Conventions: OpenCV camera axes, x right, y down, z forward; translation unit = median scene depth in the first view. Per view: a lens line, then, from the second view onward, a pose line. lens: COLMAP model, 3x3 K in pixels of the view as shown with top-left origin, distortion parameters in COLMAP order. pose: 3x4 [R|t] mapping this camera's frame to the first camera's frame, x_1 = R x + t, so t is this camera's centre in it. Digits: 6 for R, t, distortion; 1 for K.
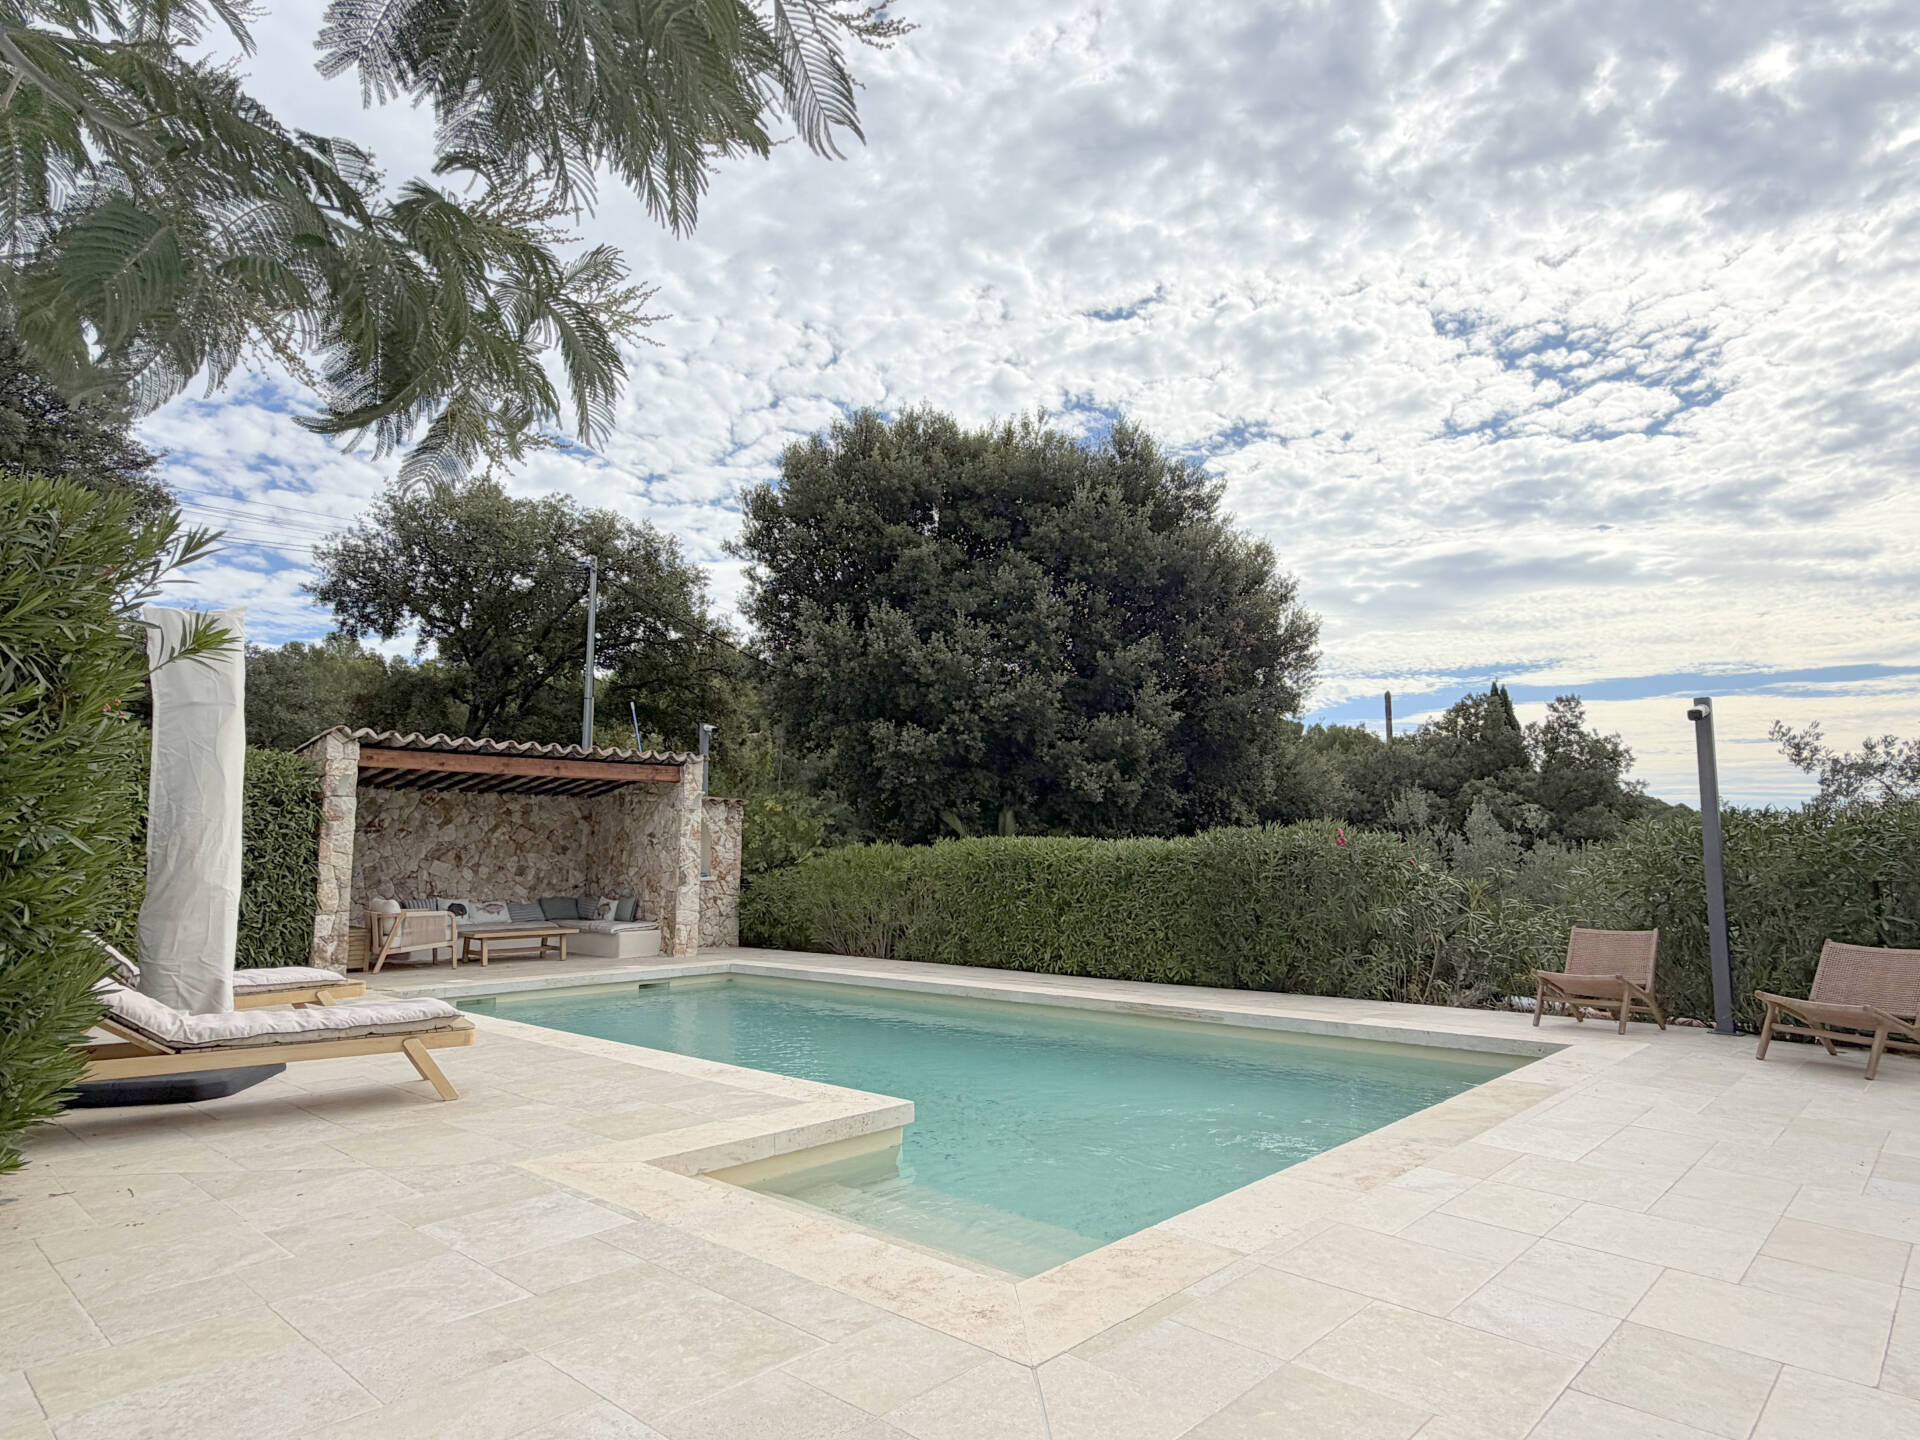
lens RADIAL K [[1085.5, 0, 960.0], [0, 1085.5, 720.0], [0, 0, 1]] dist [-0.003952, -0.000674]
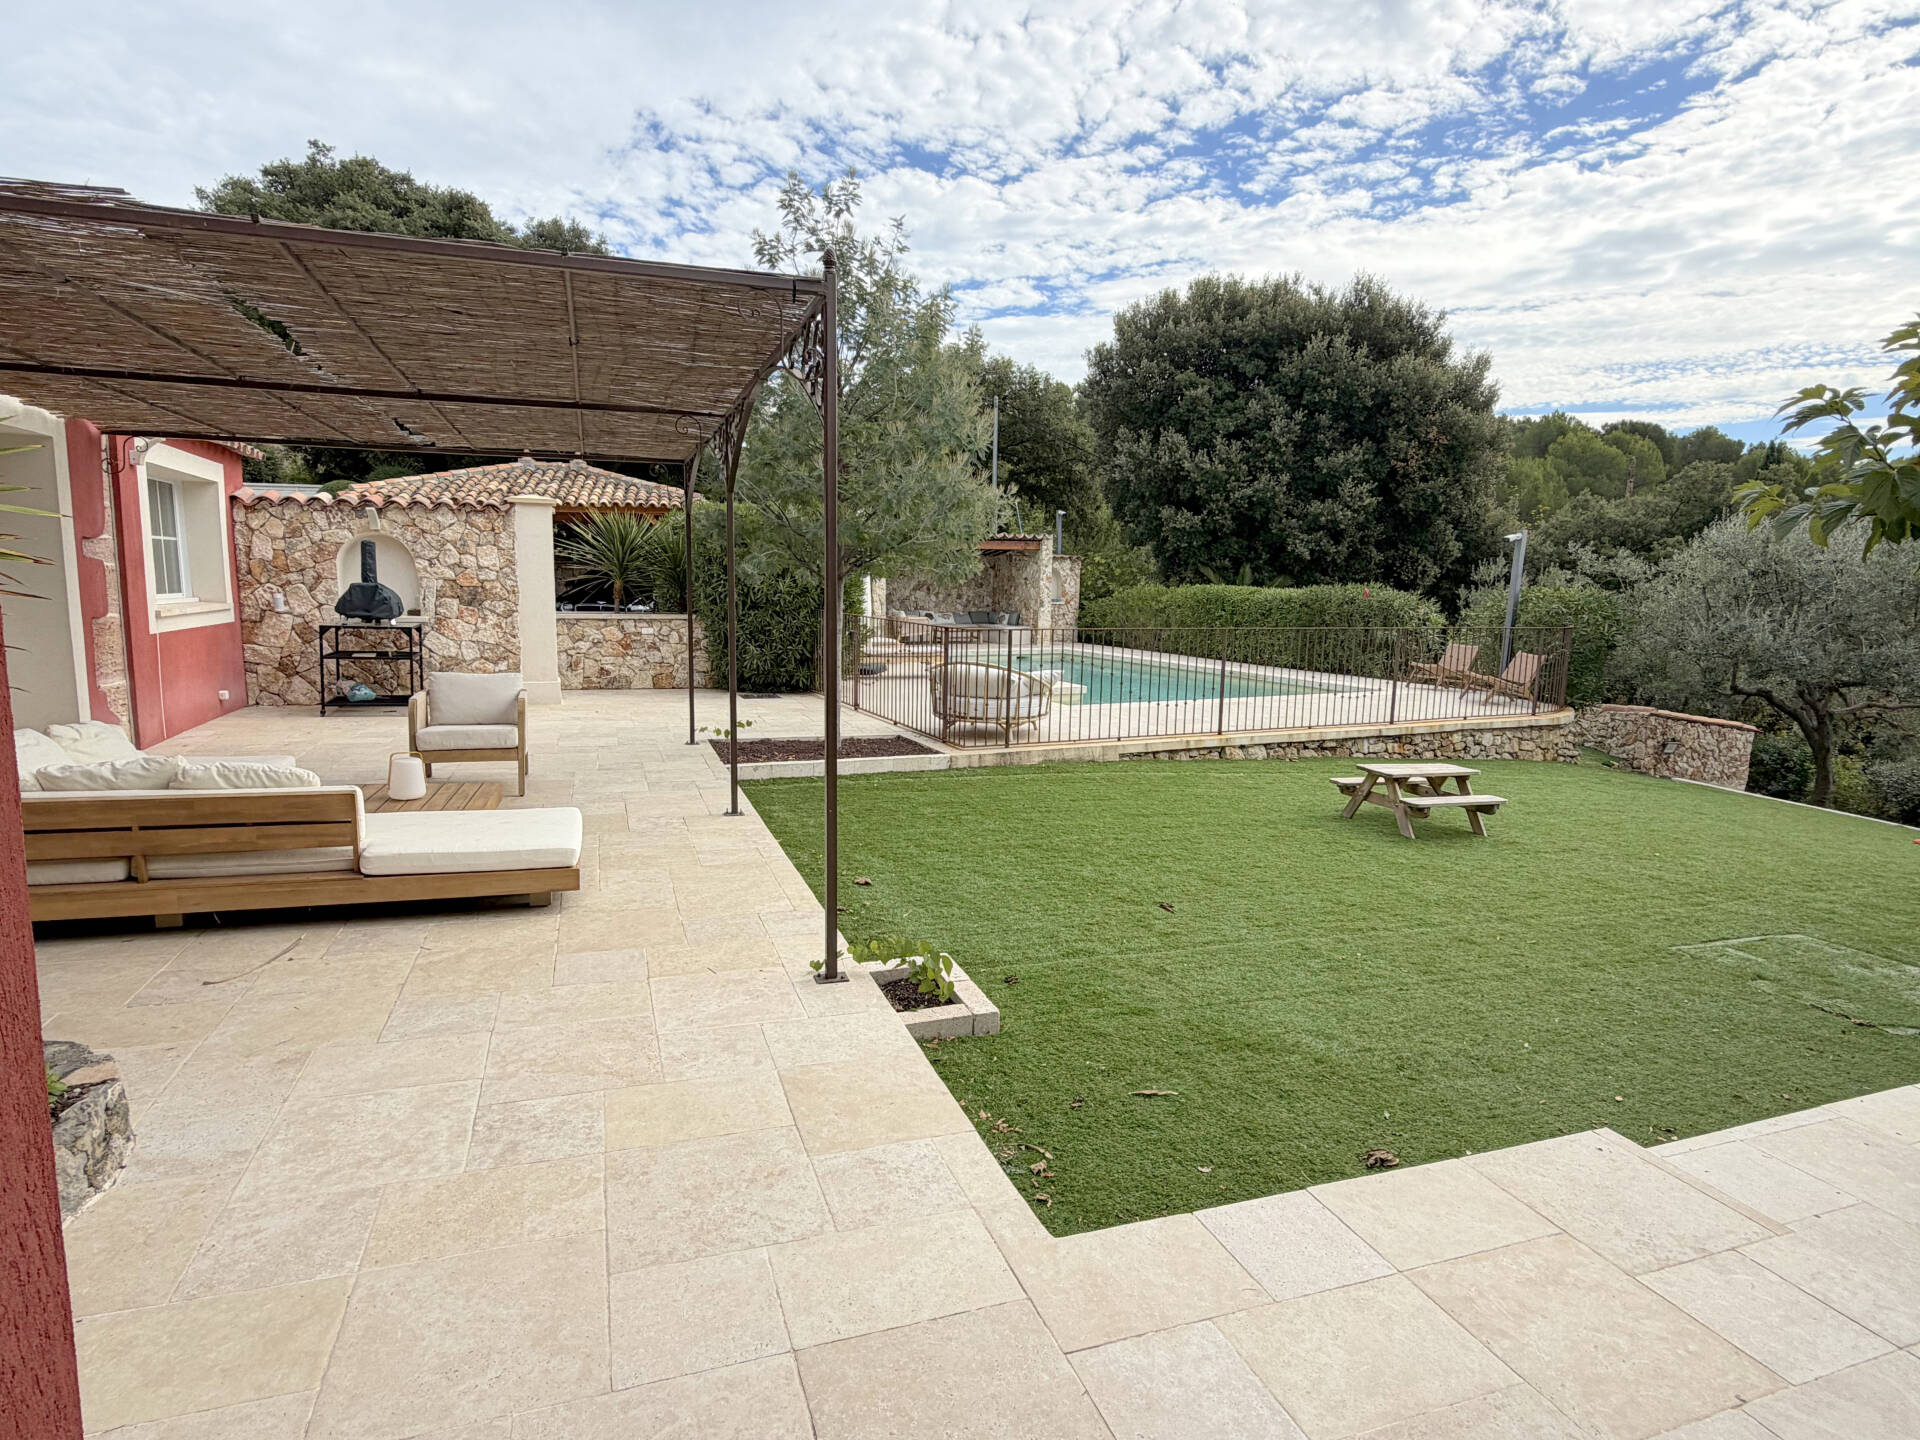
lens RADIAL K [[1025.1, 0, 948.7], [0, 1025.1, 715.8], [0, 0, 1]] dist [-0.003210, -0.000079]
pose [[0.925317, 0.067543, -0.373130, 0.212190], [0.031521, 0.966902, 0.253193, -0.093051], [0.377881, -0.246046, 0.892562, -0.535581]]
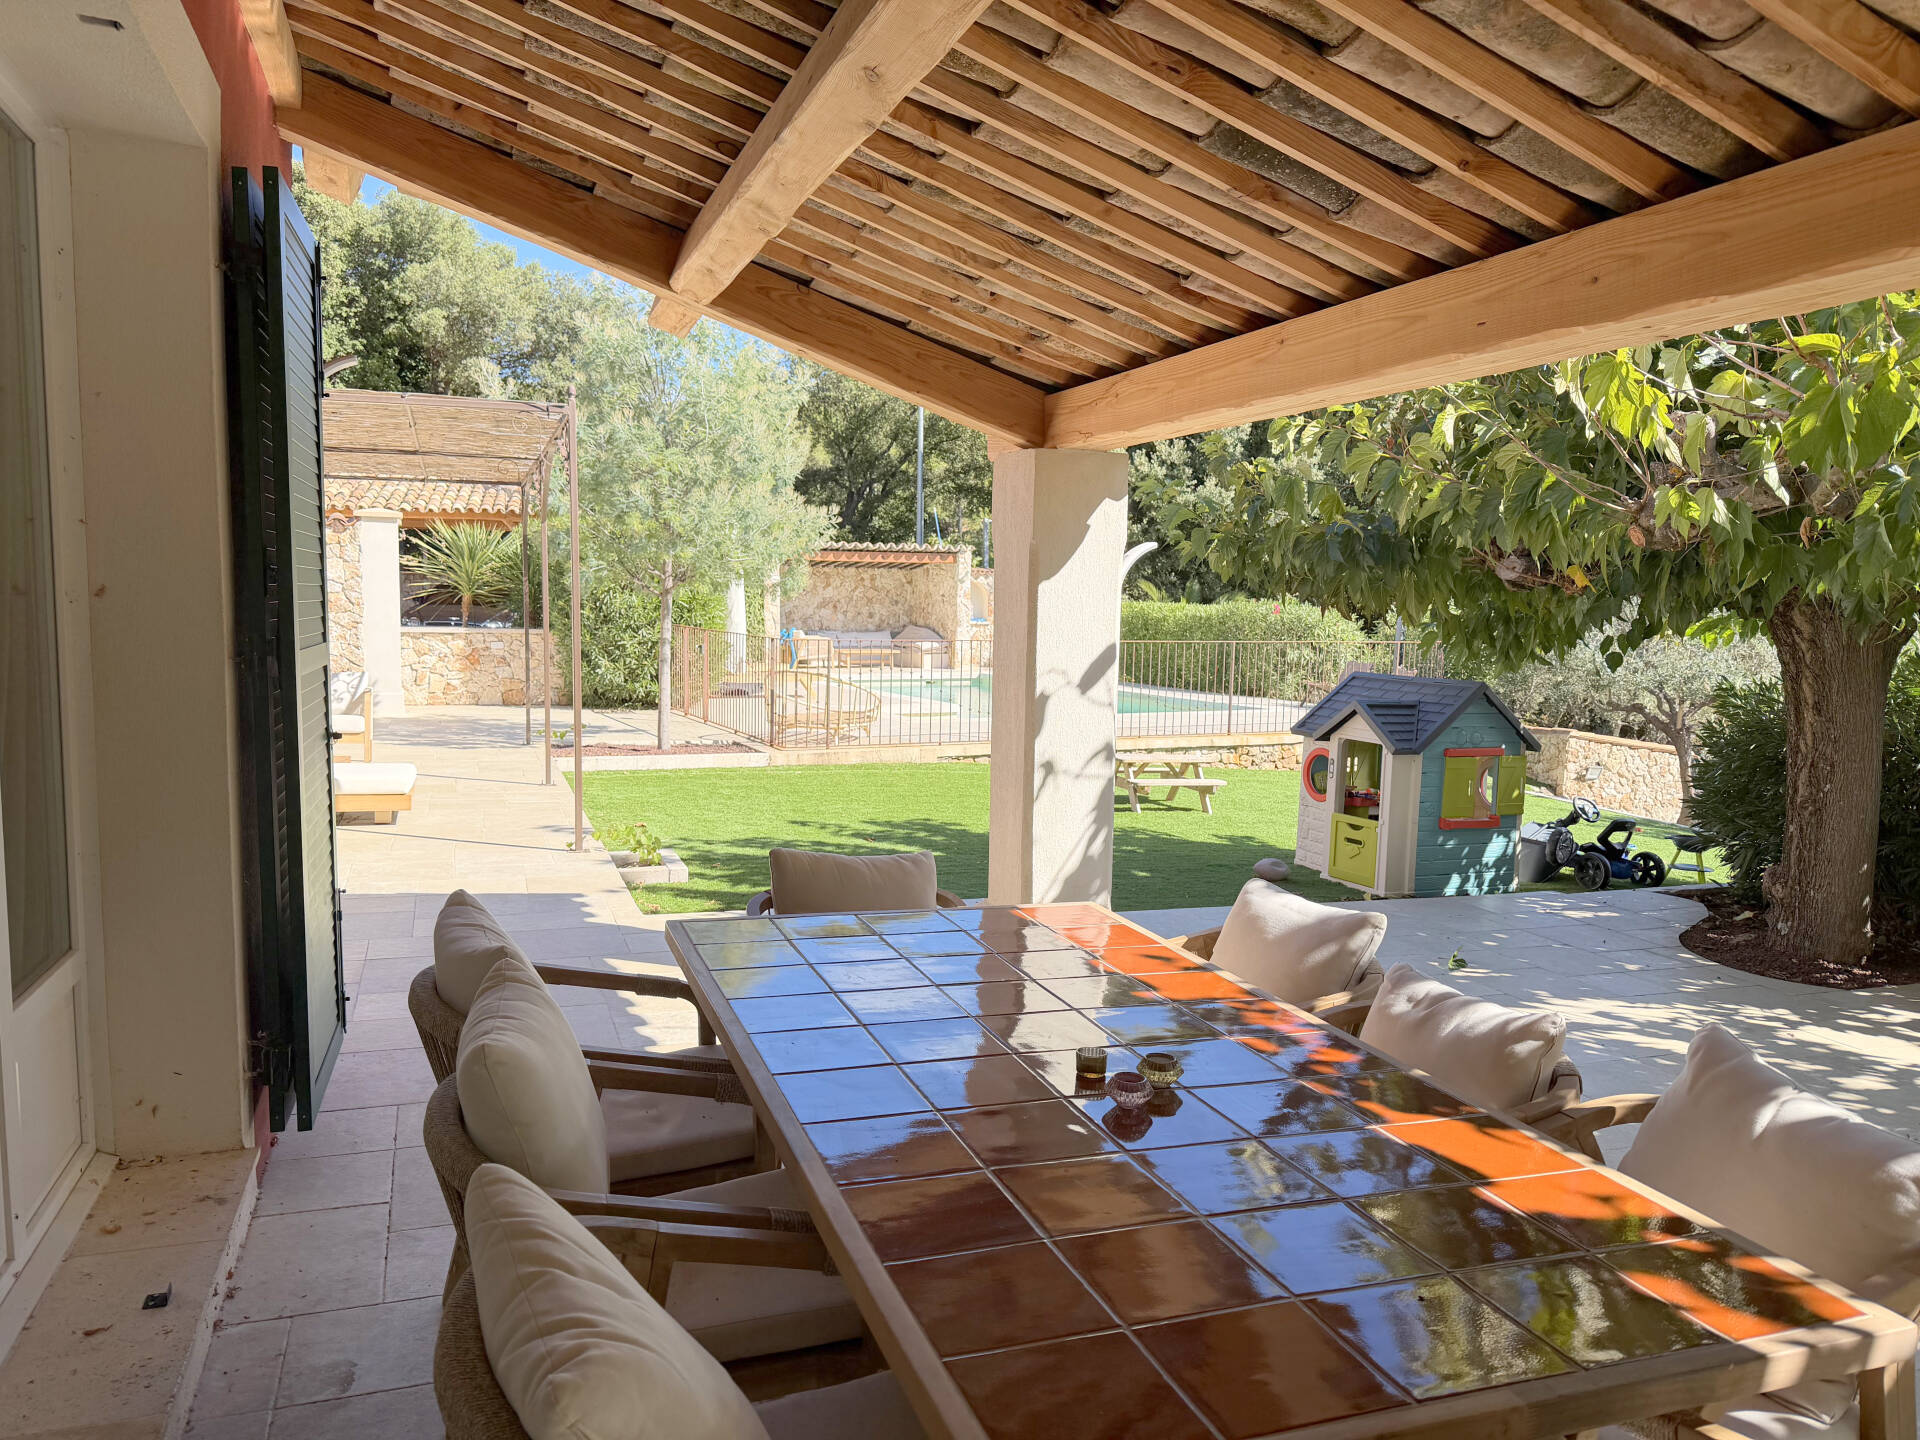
lens RADIAL K [[1361.3, 0, 960.0], [0, 1361.3, 720.0], [0, 0, 1]] dist [0.051665, -0.001317]
pose [[0.932172, 0.050413, -0.358487, 0.397963], [0.028397, 0.977022, 0.211237, -0.117049], [0.360899, -0.207089, 0.909322, -0.727568]]
